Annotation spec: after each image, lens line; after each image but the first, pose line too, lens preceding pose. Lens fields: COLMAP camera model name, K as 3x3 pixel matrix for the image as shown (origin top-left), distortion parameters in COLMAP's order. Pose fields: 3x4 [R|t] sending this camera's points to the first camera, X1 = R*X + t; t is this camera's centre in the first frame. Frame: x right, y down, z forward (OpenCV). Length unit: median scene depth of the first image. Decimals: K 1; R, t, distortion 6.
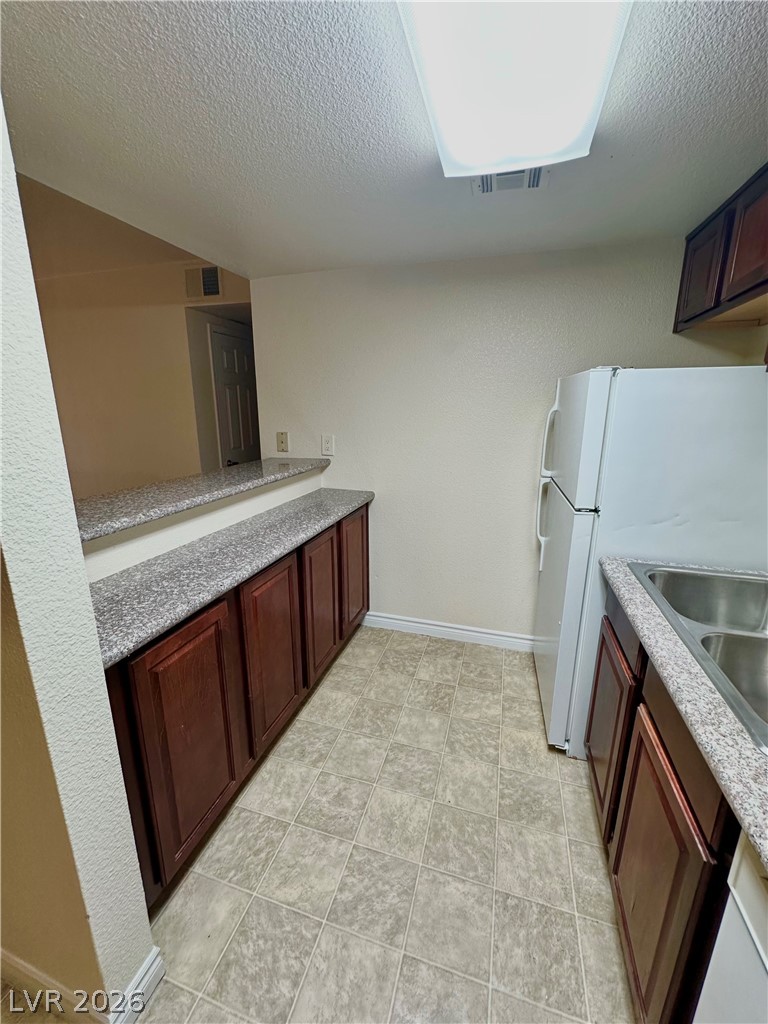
lens RADIAL K [[411.7, 0, 386.1], [0, 411.7, 514.6], [0, 0, 1]] dist [-0.006767, 0.000916]
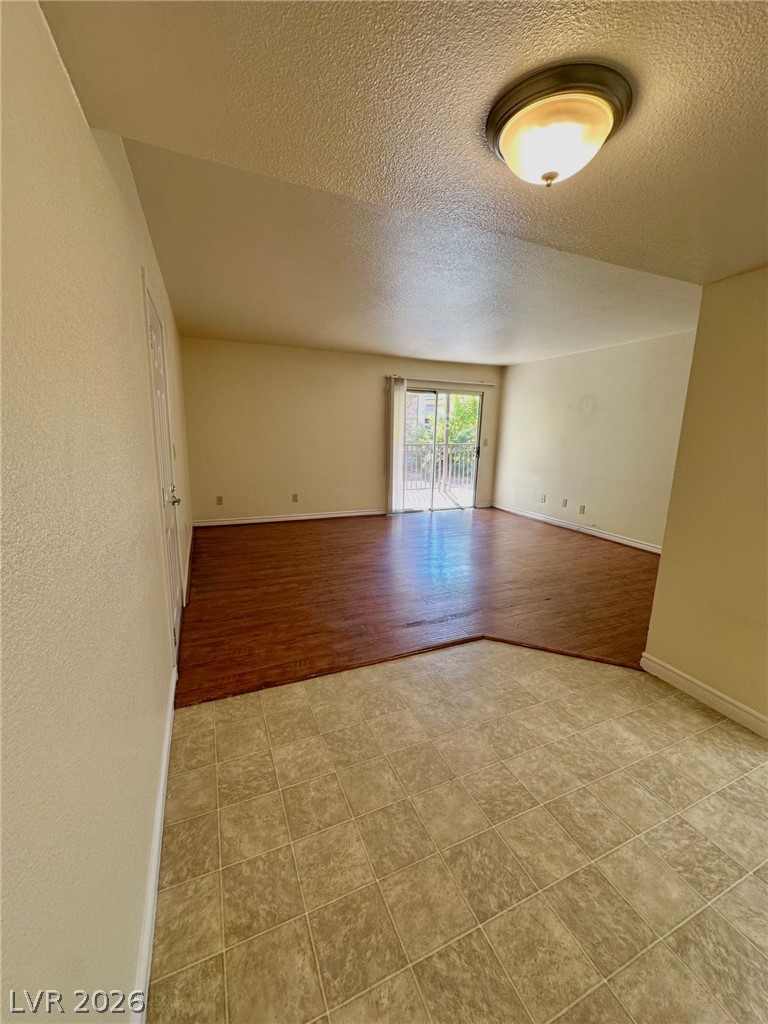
lens RADIAL K [[411.7, 0, 383.6], [0, 411.7, 509.9], [0, 0, 1]] dist [-0.006767, 0.000916]
pose [[0.638615, 0.145890, -0.755570, 0.701116], [-0.197359, 0.980075, 0.022428, -0.086346], [0.743787, 0.134796, 0.654683, 0.370941]]
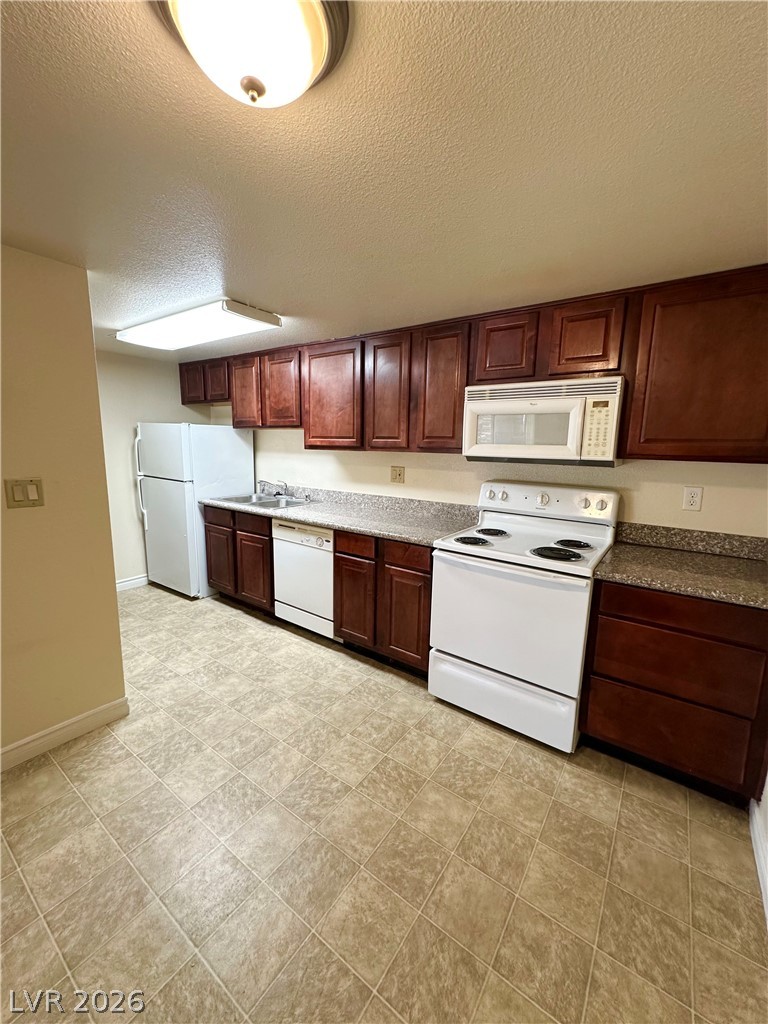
lens RADIAL K [[411.7, 0, 390.5], [0, 411.7, 501.7], [0, 0, 1]] dist [-0.006767, 0.000916]
pose [[0.324163, -0.149207, 0.934160, -0.941531], [0.222038, 0.971898, 0.078185, -0.288469], [-0.919574, 0.182074, 0.348184, 0.993296]]
